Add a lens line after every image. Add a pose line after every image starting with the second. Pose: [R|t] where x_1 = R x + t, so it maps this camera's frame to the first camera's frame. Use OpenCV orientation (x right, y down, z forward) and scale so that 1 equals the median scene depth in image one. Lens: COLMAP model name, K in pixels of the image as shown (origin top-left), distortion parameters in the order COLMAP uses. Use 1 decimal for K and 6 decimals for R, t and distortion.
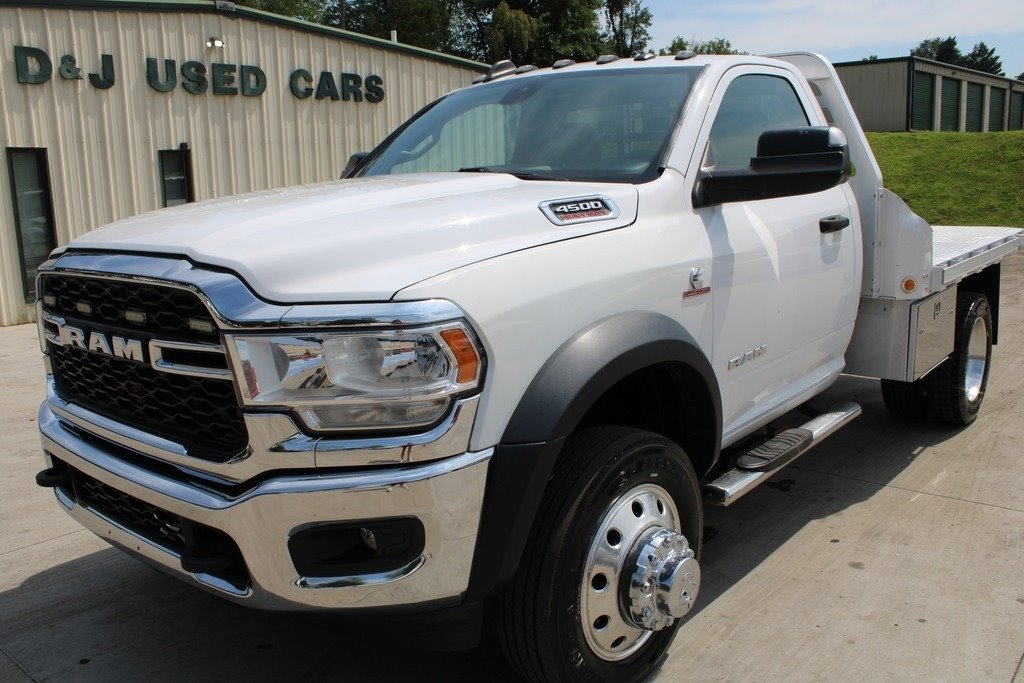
lens RADIAL K [[930.1, 0, 519.4], [0, 930.1, 378.8], [0, 0, 1]] dist [-0.162777, 0.168771]
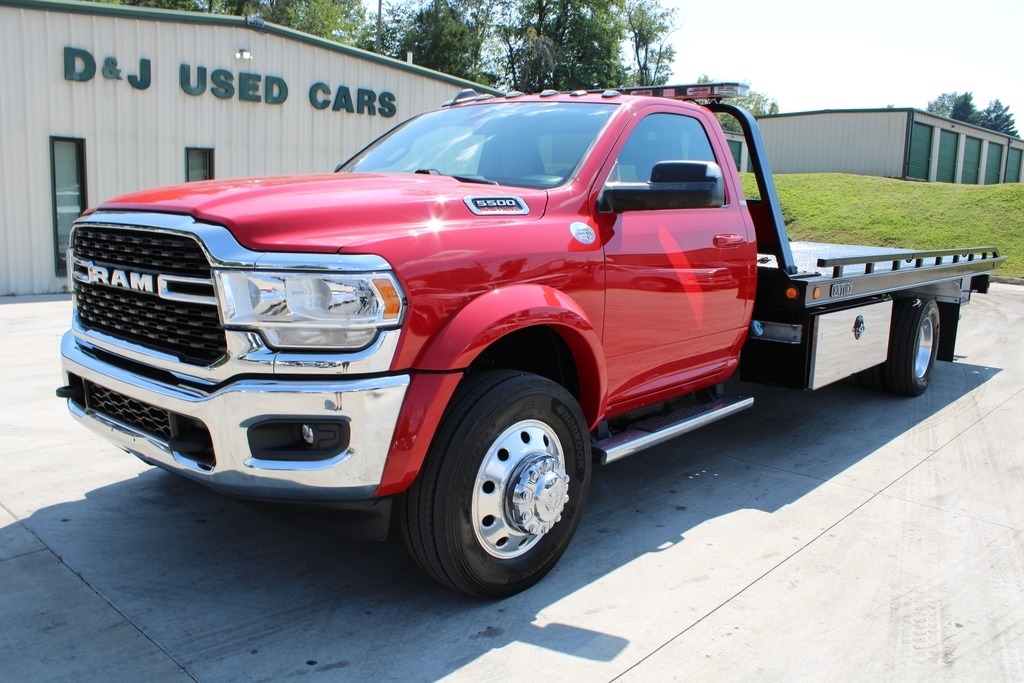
lens RADIAL K [[930.1, 0, 520.3], [0, 930.1, 345.9], [0, 0, 1]] dist [-0.162777, 0.168771]
pose [[0.997707, 0.067160, -0.008412, 0.116223], [-0.067544, 0.995931, -0.059665, 0.085863], [0.004371, 0.060096, 0.998183, -0.269031]]
